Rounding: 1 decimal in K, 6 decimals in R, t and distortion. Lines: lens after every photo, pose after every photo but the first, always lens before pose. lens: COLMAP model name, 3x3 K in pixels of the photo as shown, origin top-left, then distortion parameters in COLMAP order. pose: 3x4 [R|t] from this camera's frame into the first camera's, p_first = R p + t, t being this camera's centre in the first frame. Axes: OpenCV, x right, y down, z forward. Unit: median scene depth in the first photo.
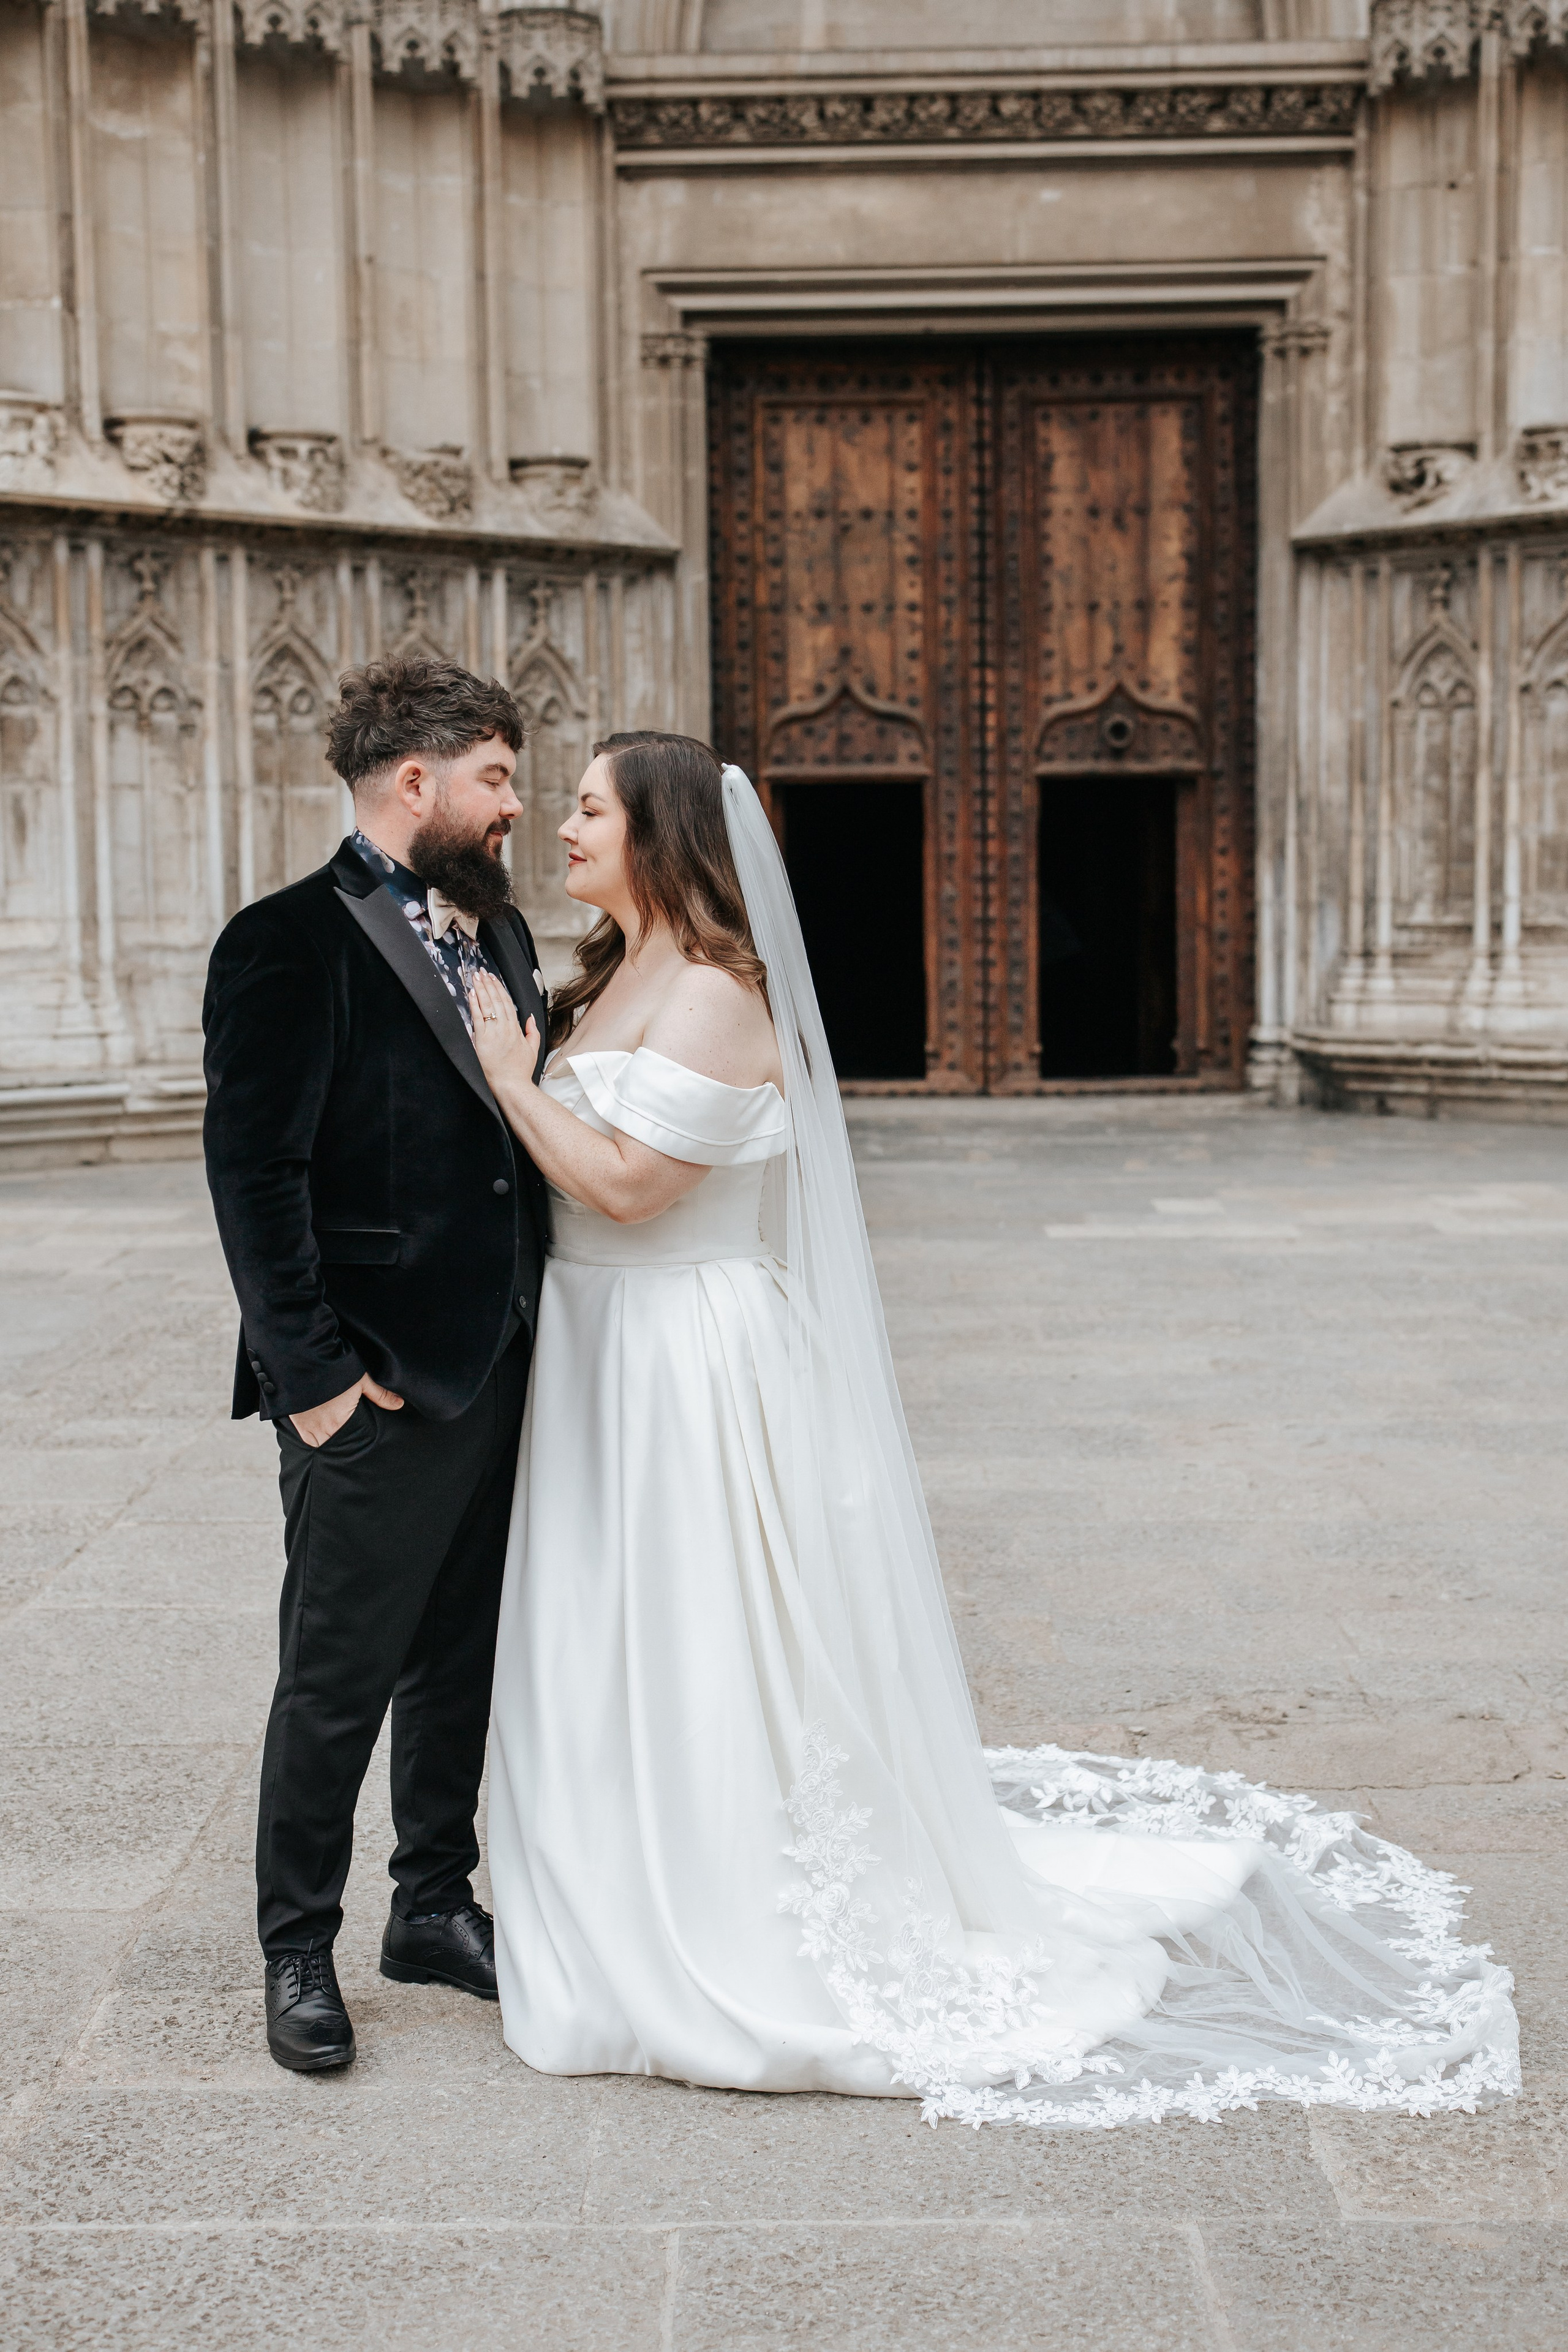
lens RADIAL K [[3482.3, 0, 784.0], [0, 3482.3, 1176.0], [0, 0, 1]] dist [0.091404, -0.199675]
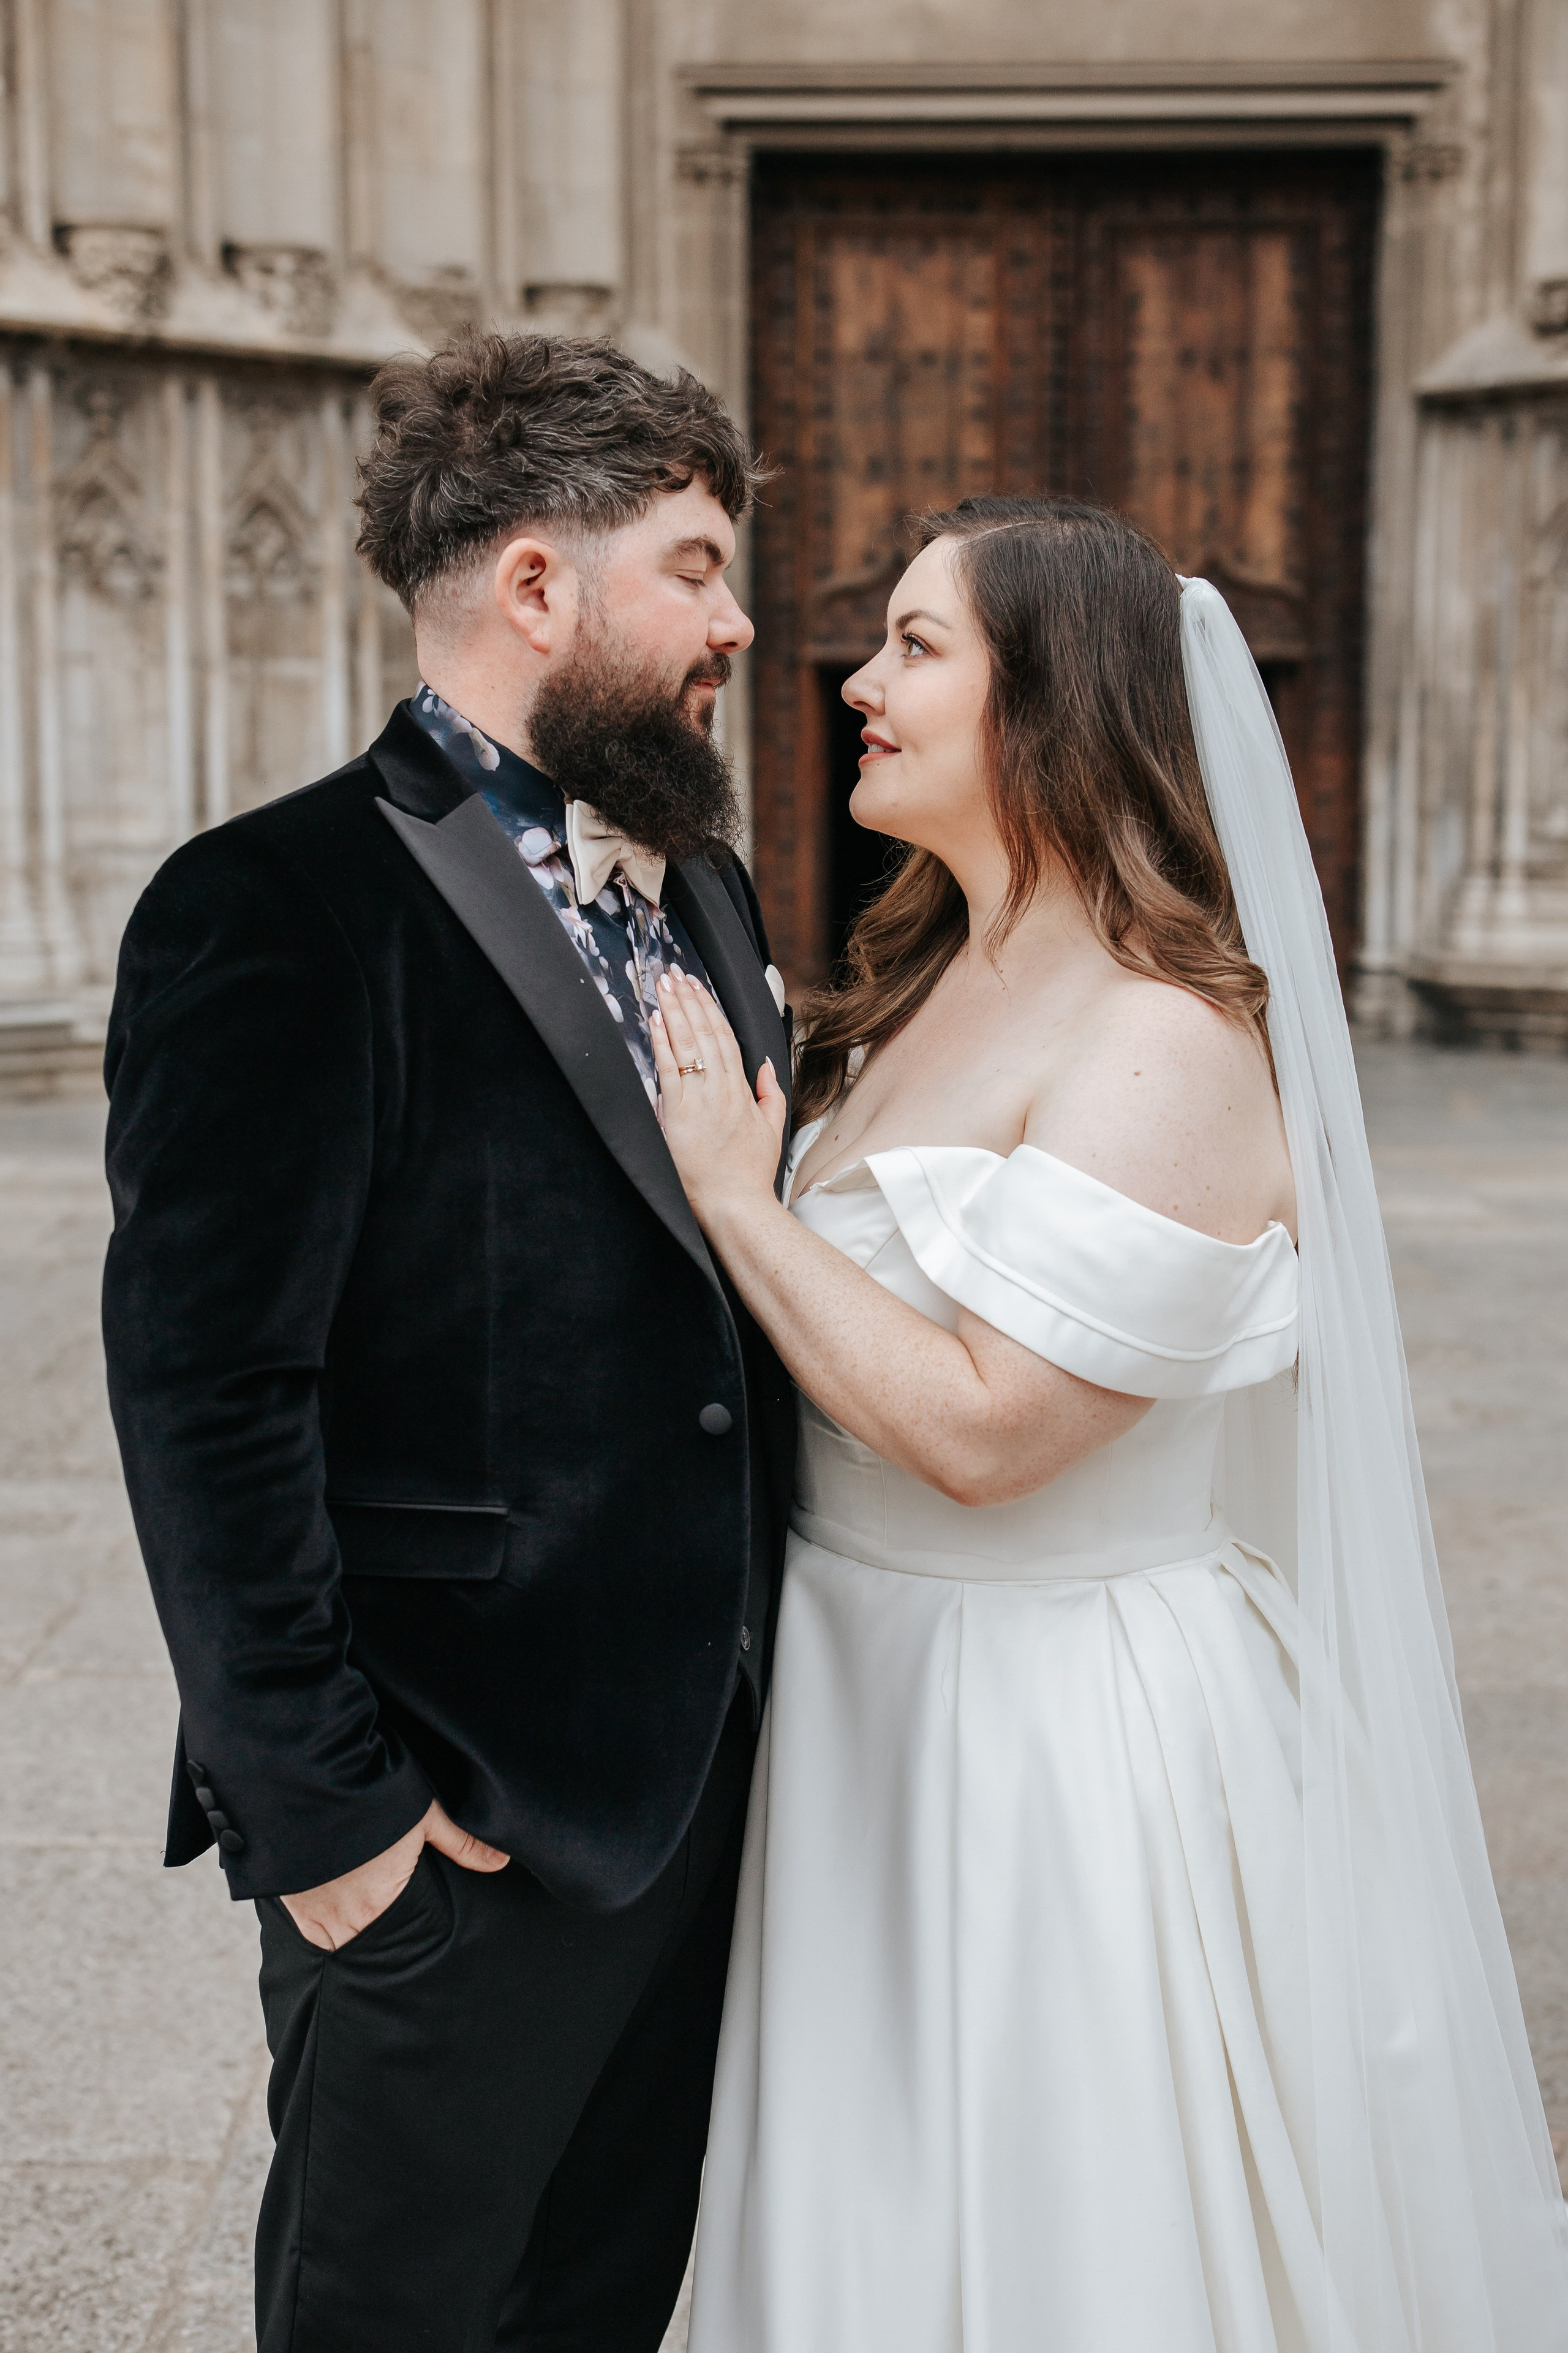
lens RADIAL K [[3562.9, 0, 784.0], [0, 3562.9, 1176.5], [0, 0, 1]] dist [0.096148, -0.227076]
pose [[0.999932, 0.010616, 0.004754, -0.015604], [-0.010742, 0.999568, 0.027340, -0.009326], [-0.004462, -0.027389, 0.999615, 0.106145]]
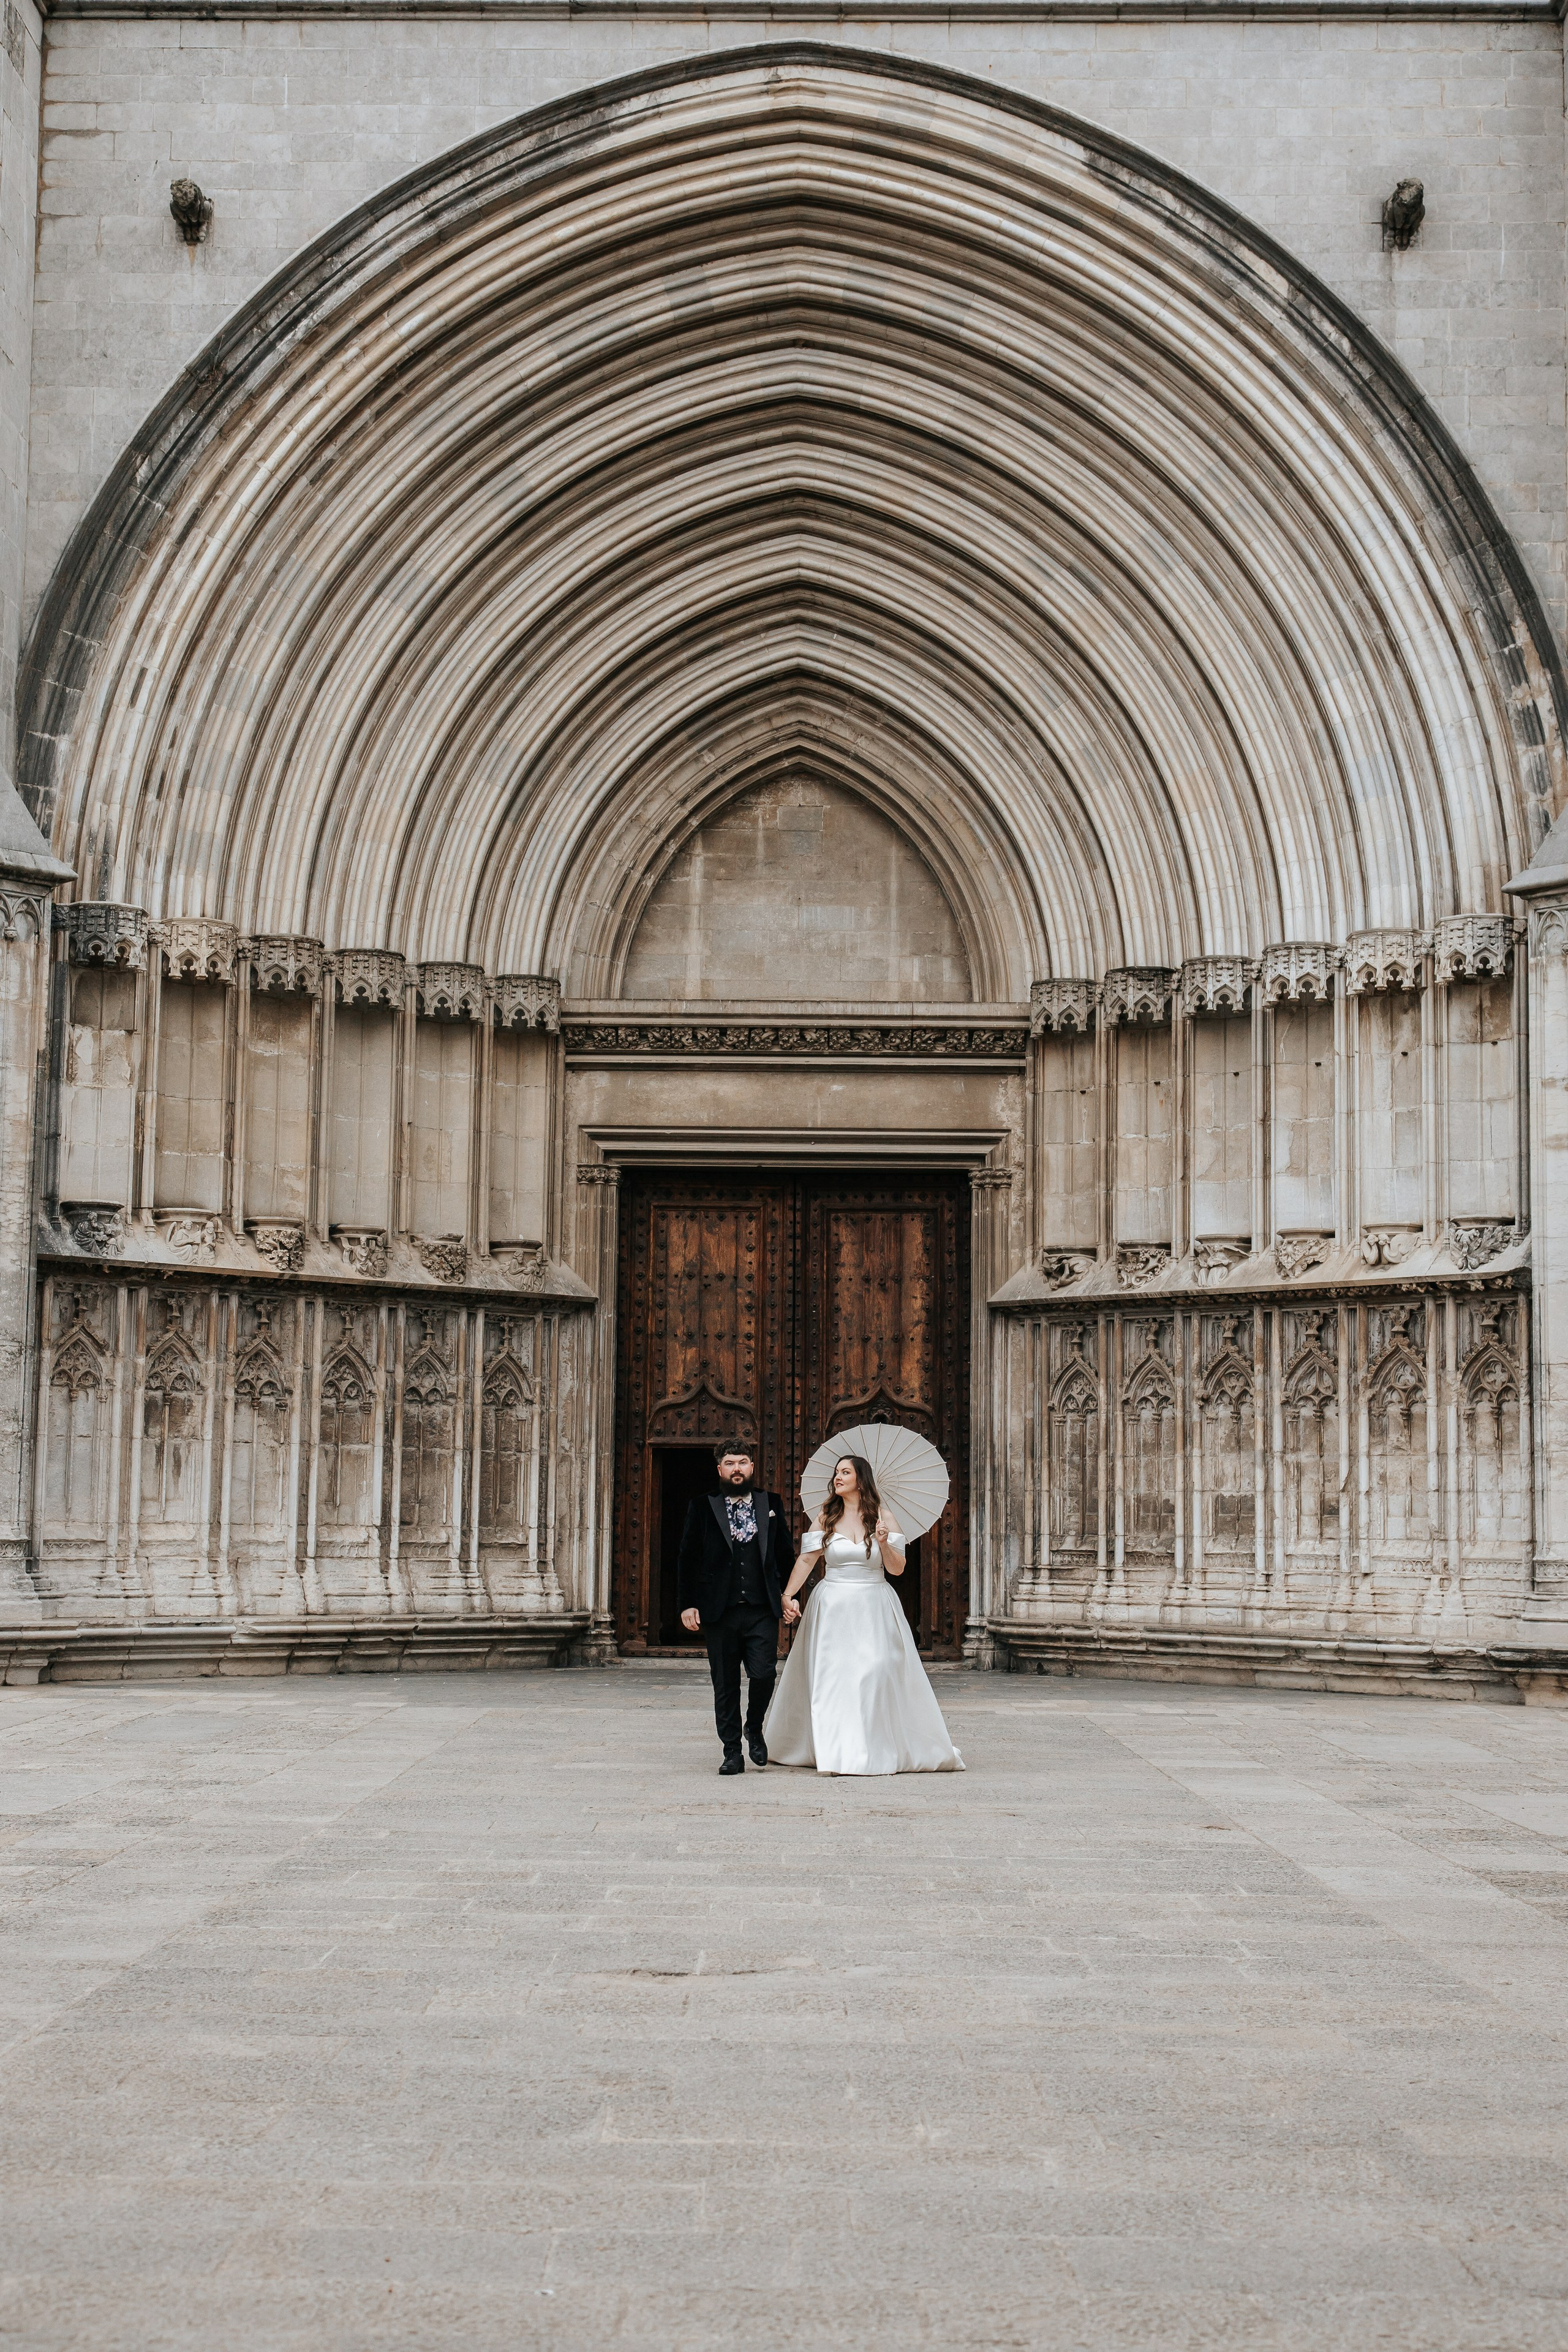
lens RADIAL K [[3256.2, 0, 836.8], [0, 3256.2, 1169.8], [0, 0, 1]] dist [0.089554, -0.026498]
pose [[0.999299, 0.028051, 0.024811, 0.041214], [-0.022693, 0.980604, -0.194680, 0.048141], [-0.029791, 0.193981, 0.980553, -0.465823]]
